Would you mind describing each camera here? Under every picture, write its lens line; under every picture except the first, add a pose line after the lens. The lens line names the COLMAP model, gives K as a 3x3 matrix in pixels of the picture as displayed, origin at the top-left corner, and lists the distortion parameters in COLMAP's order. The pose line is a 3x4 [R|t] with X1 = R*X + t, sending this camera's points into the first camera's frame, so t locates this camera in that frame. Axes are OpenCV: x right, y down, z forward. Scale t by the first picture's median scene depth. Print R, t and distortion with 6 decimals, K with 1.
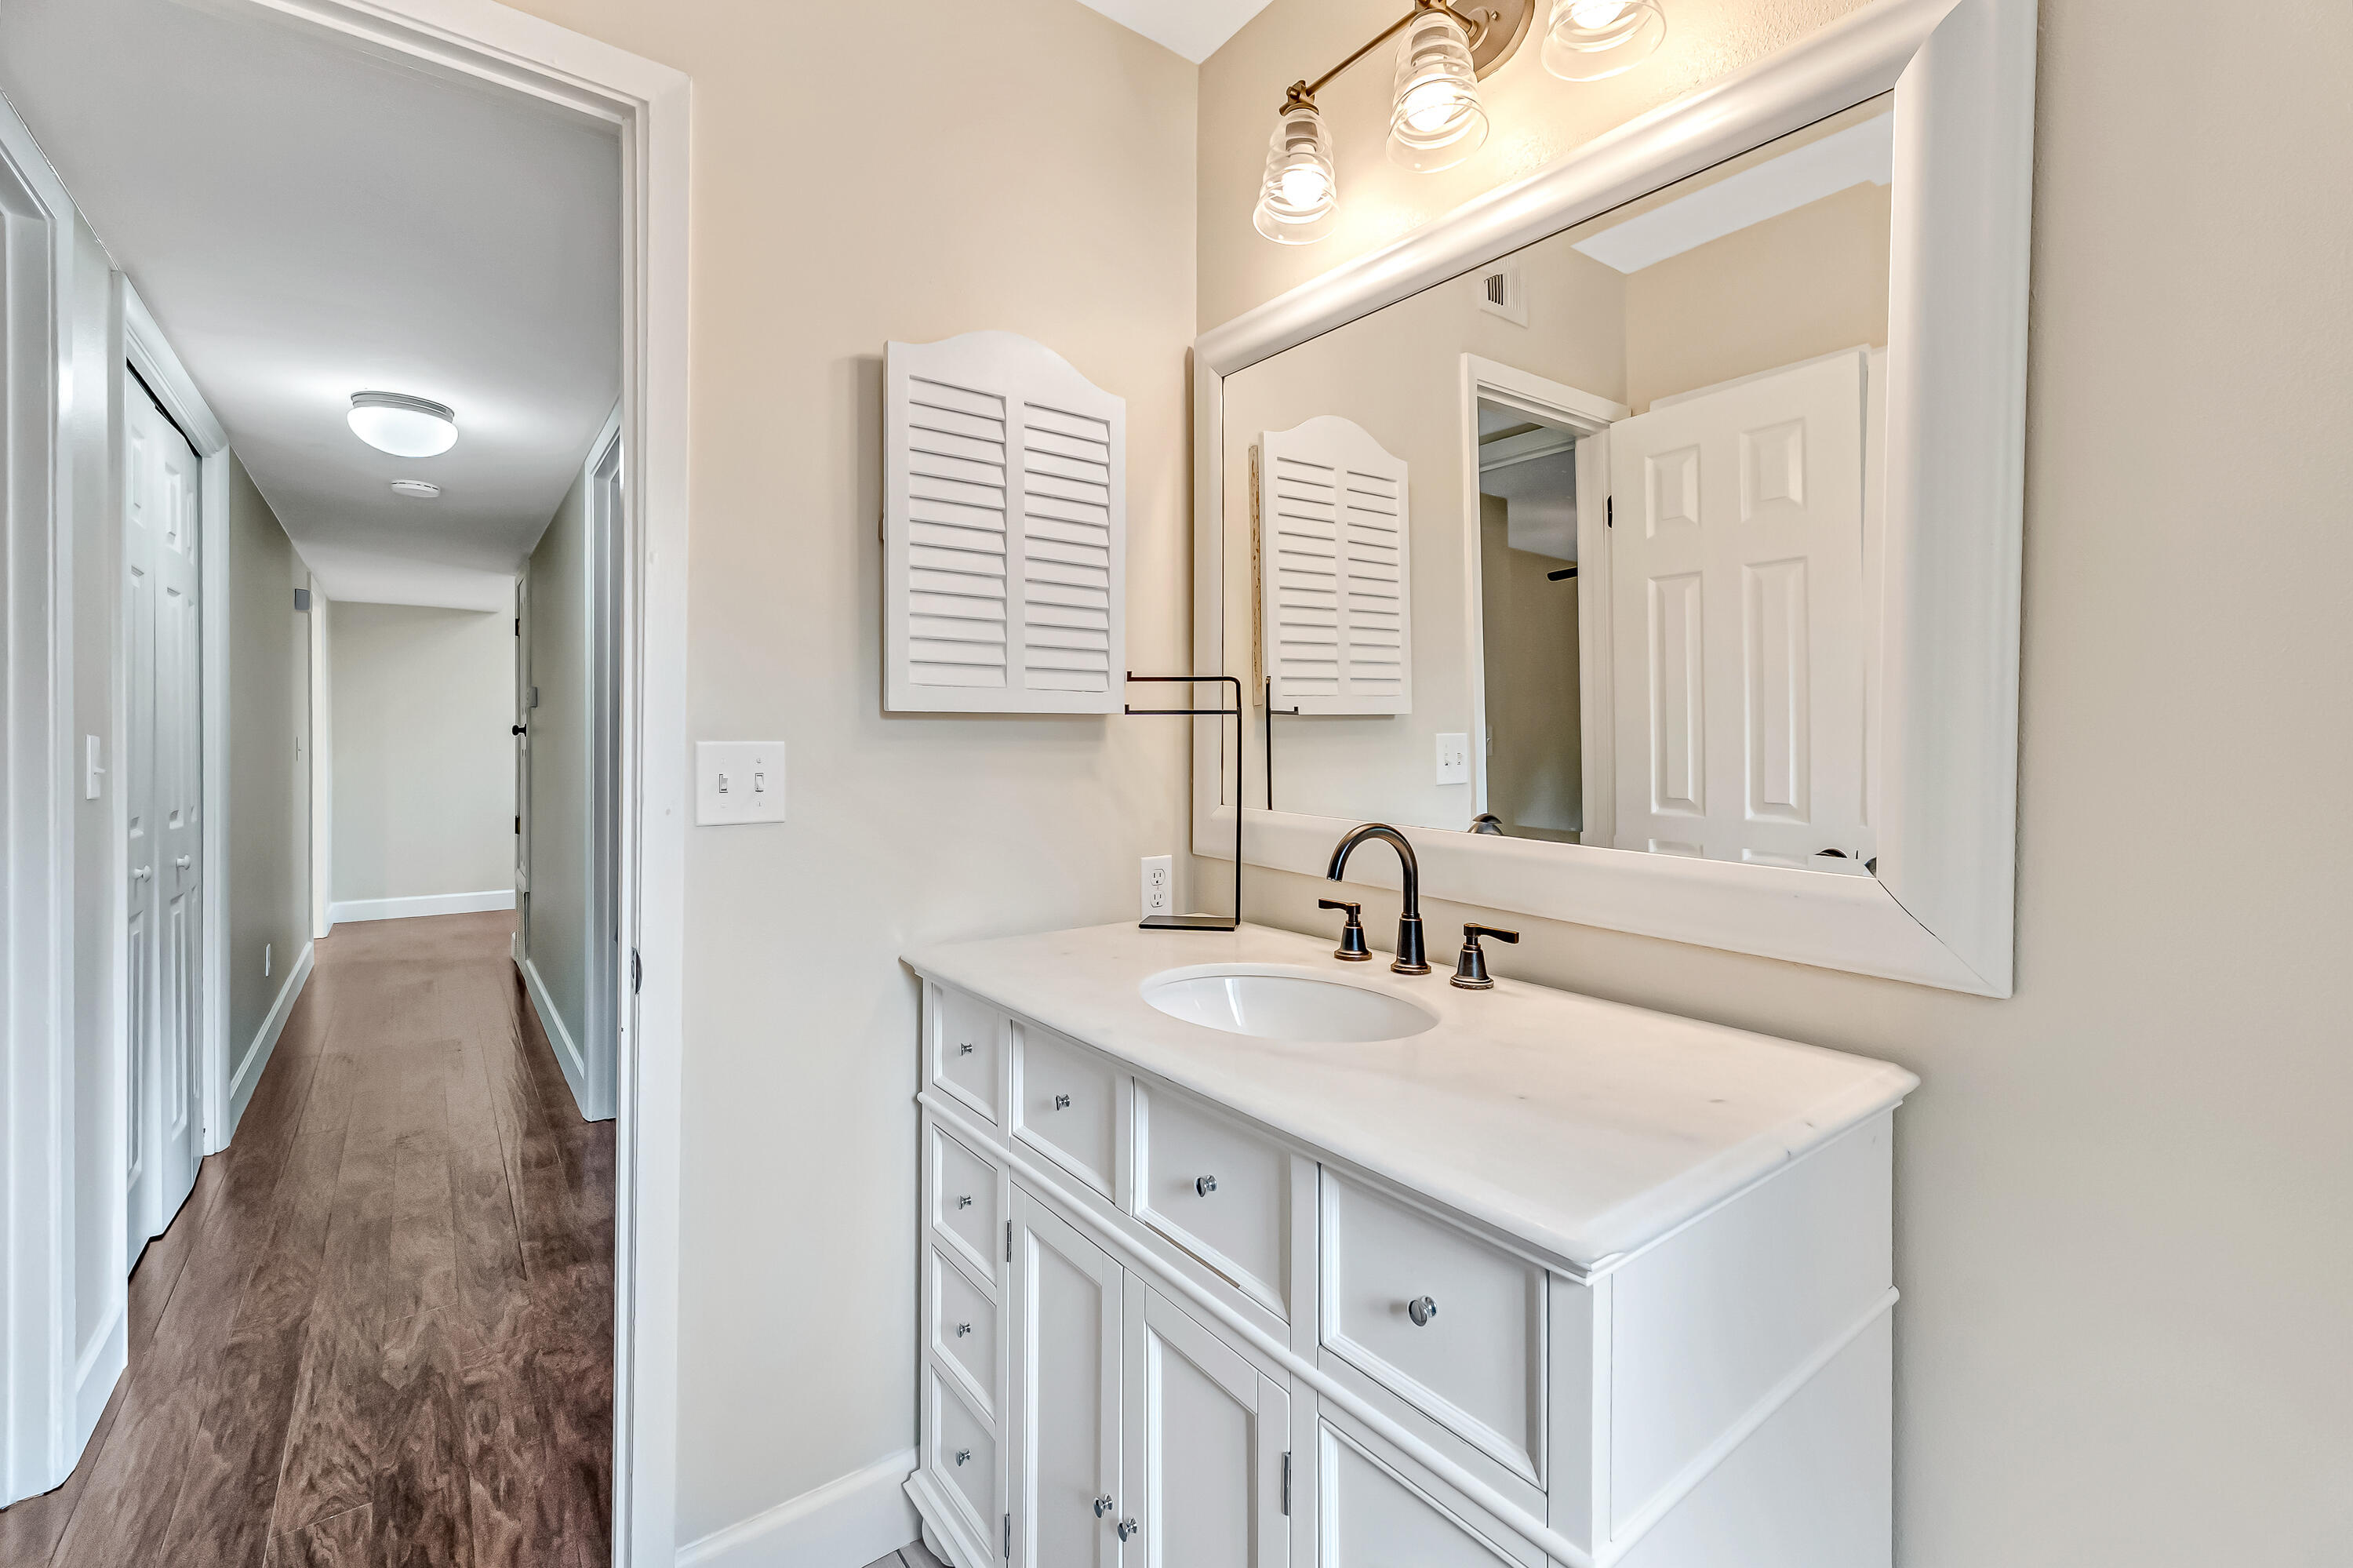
lens RADIAL K [[998.4, 0, 1173.5], [0, 998.4, 743.4], [0, 0, 1]] dist [0.000327, -0.000213]
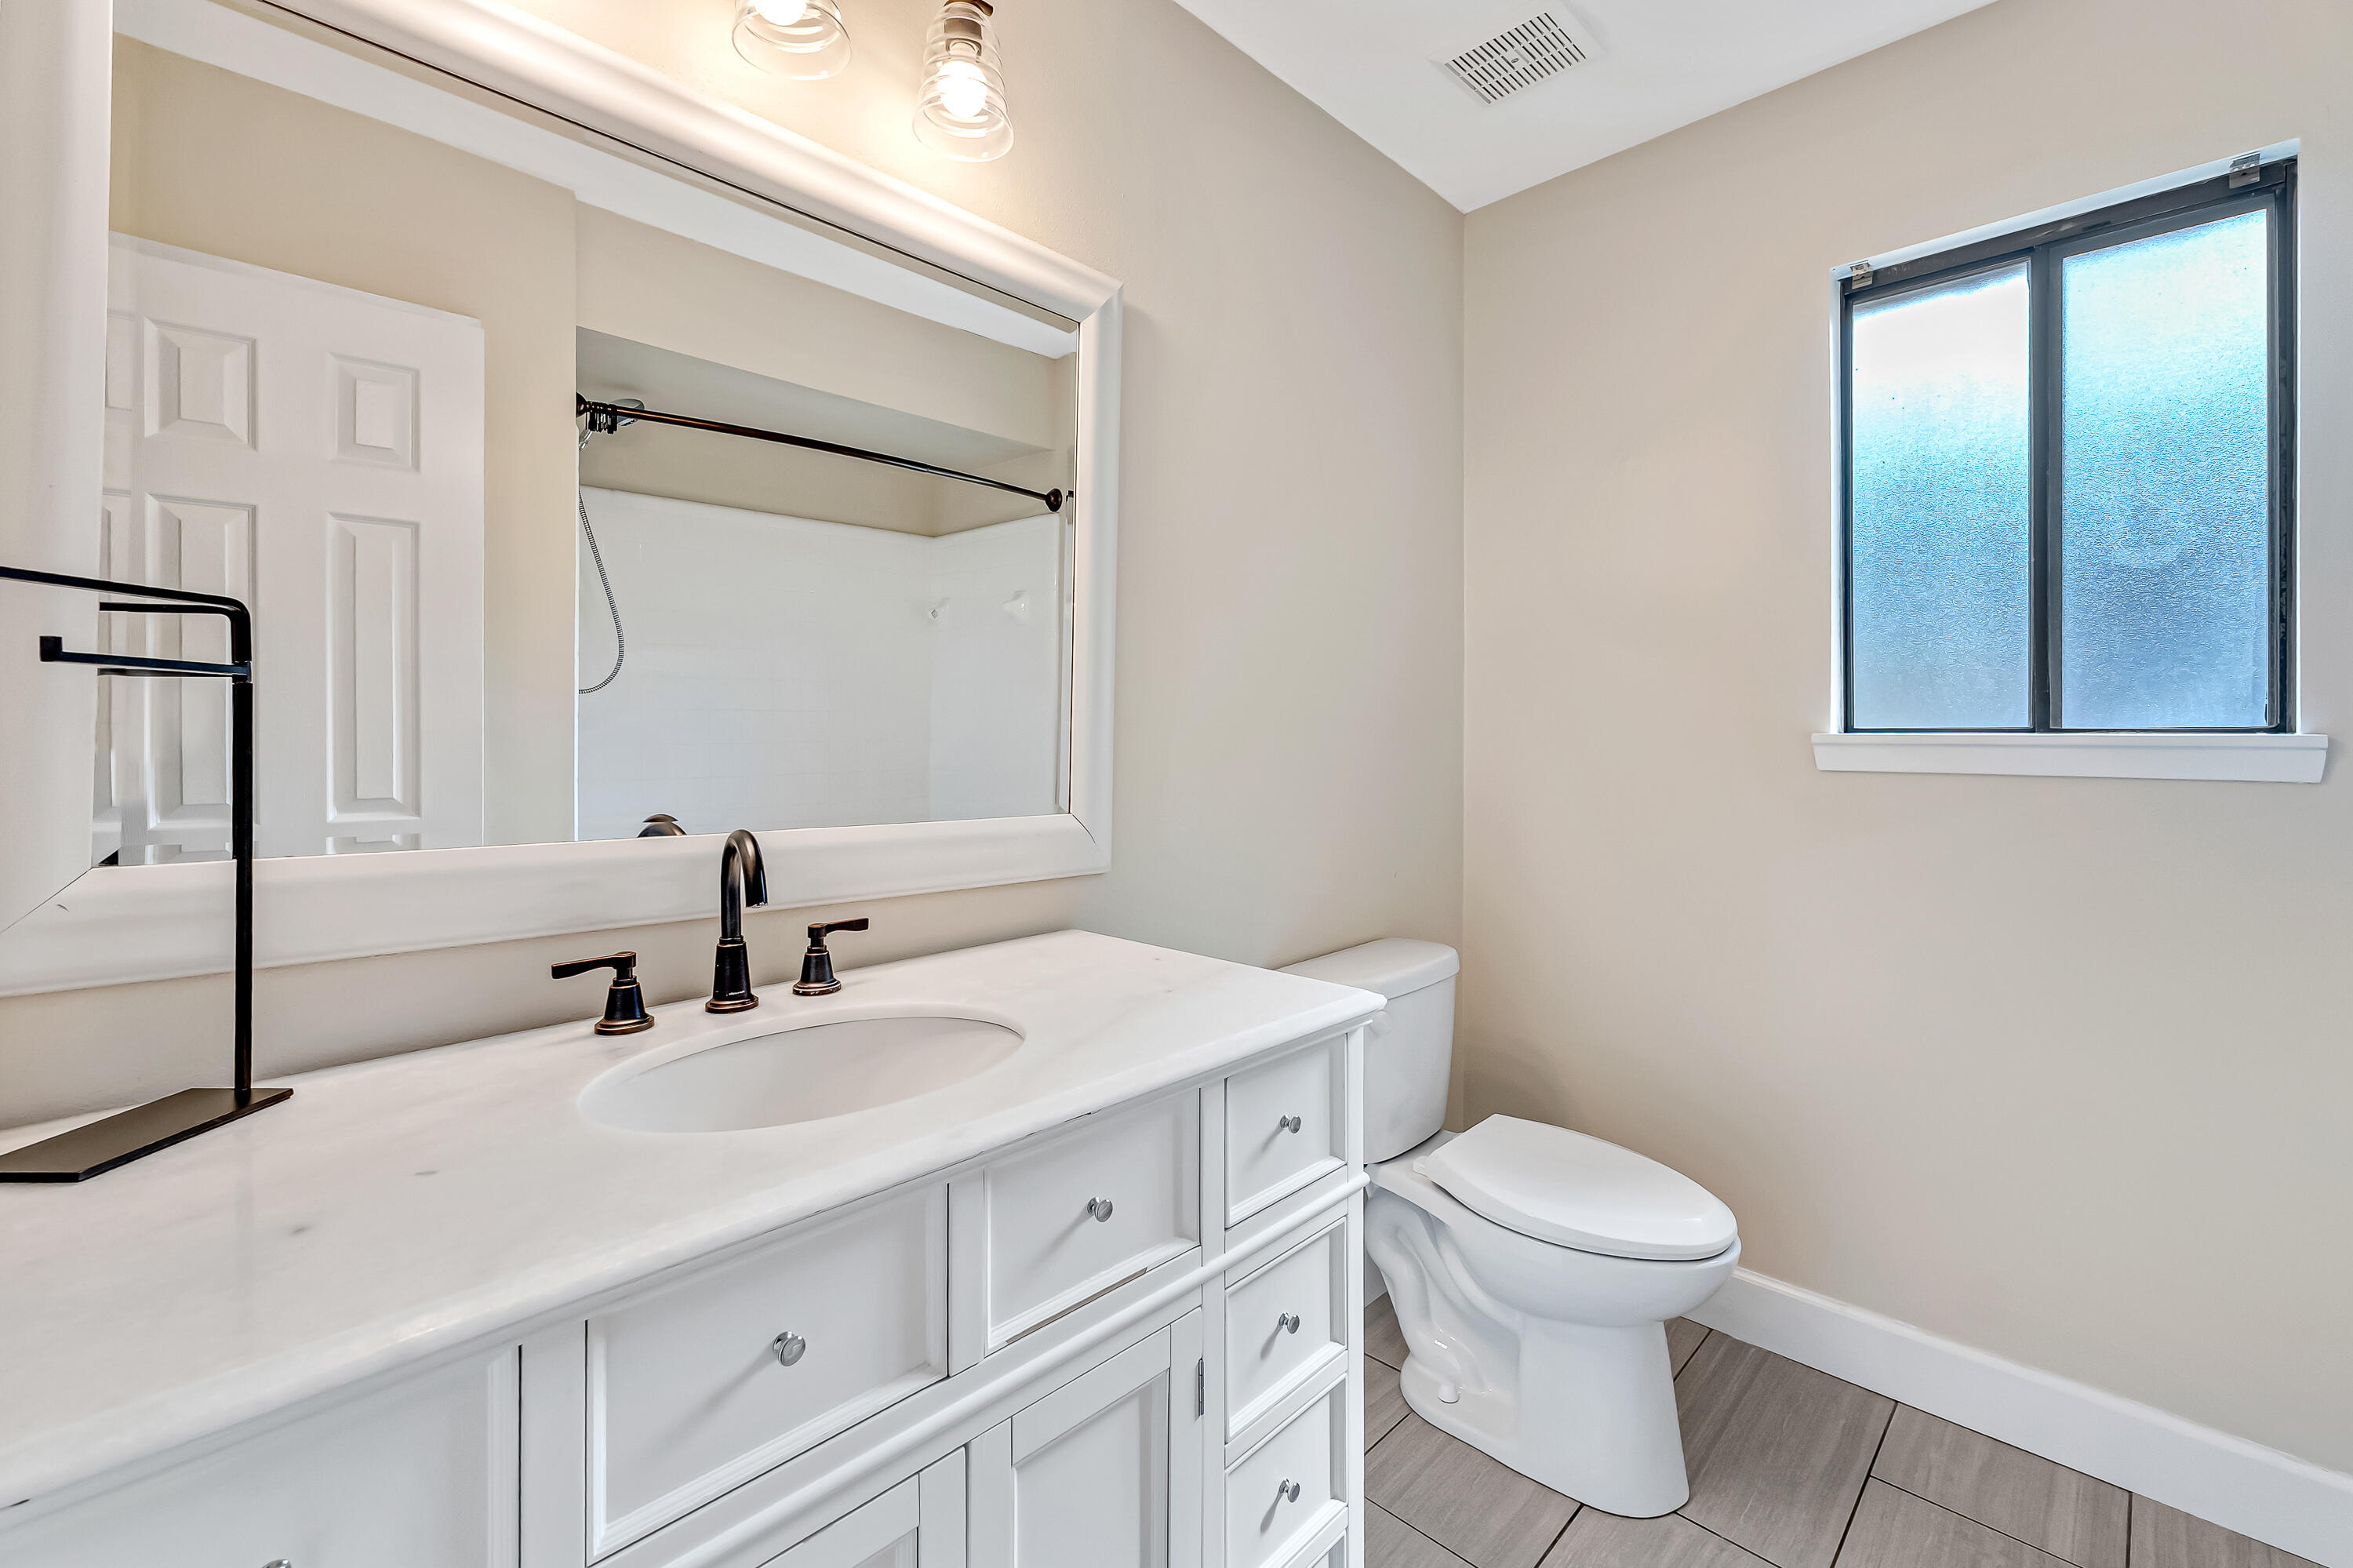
lens RADIAL K [[998.4, 0, 1173.5], [0, 998.4, 743.4], [0, 0, 1]] dist [0.000327, -0.000213]
pose [[-0.145475, -0.015059, 0.989247, -0.653733], [0.001269, 0.999880, 0.015408, -0.002026], [-0.989361, 0.003497, -0.145439, 0.787961]]
